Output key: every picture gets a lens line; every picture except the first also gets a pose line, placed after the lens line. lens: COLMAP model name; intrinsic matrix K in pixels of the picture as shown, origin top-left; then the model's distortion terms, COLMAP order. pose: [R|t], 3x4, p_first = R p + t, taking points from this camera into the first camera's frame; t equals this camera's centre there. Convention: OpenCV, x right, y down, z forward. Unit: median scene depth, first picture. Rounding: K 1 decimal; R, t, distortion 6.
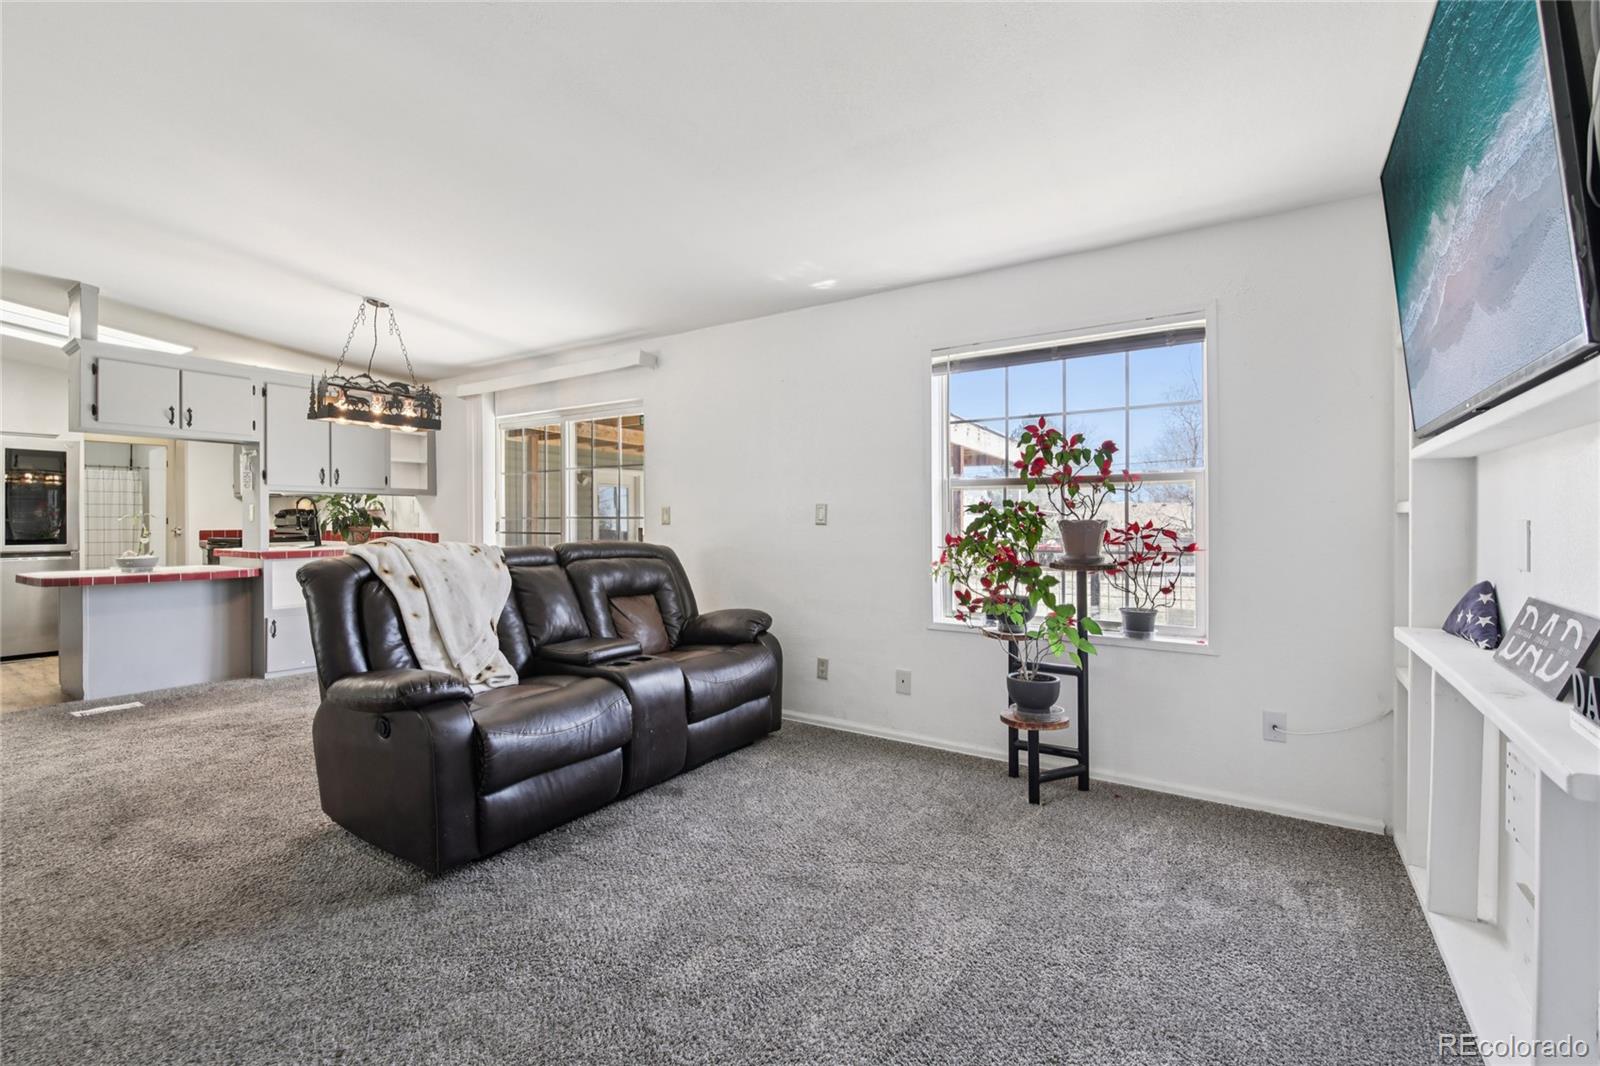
lens RADIAL K [[714.4, 0, 800.0], [0, 714.4, 533.0], [0, 0, 1]] dist [0.000086, -0.008947]
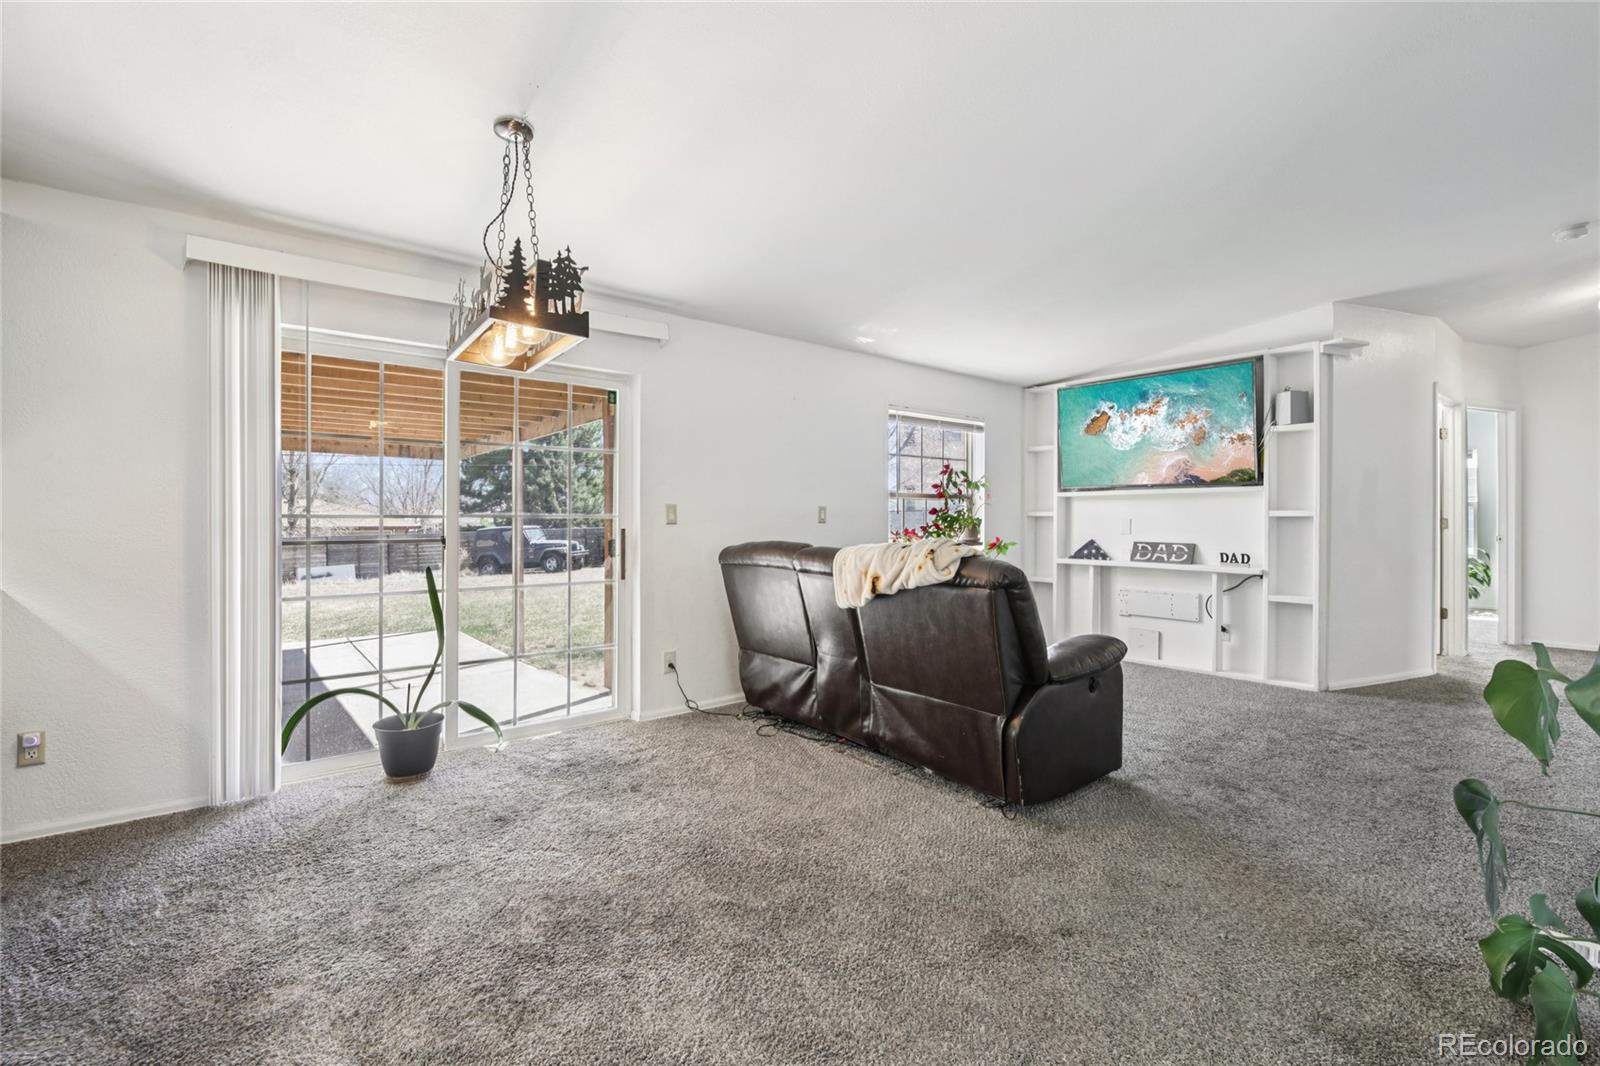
lens RADIAL K [[714.4, 0, 800.0], [0, 714.4, 533.0], [0, 0, 1]] dist [0.000086, -0.008947]
pose [[0.299810, -0.012785, 0.953913, -0.998854], [0.014990, 0.999850, 0.008689, -0.005815], [-0.953881, 0.011694, 0.299957, 0.577430]]
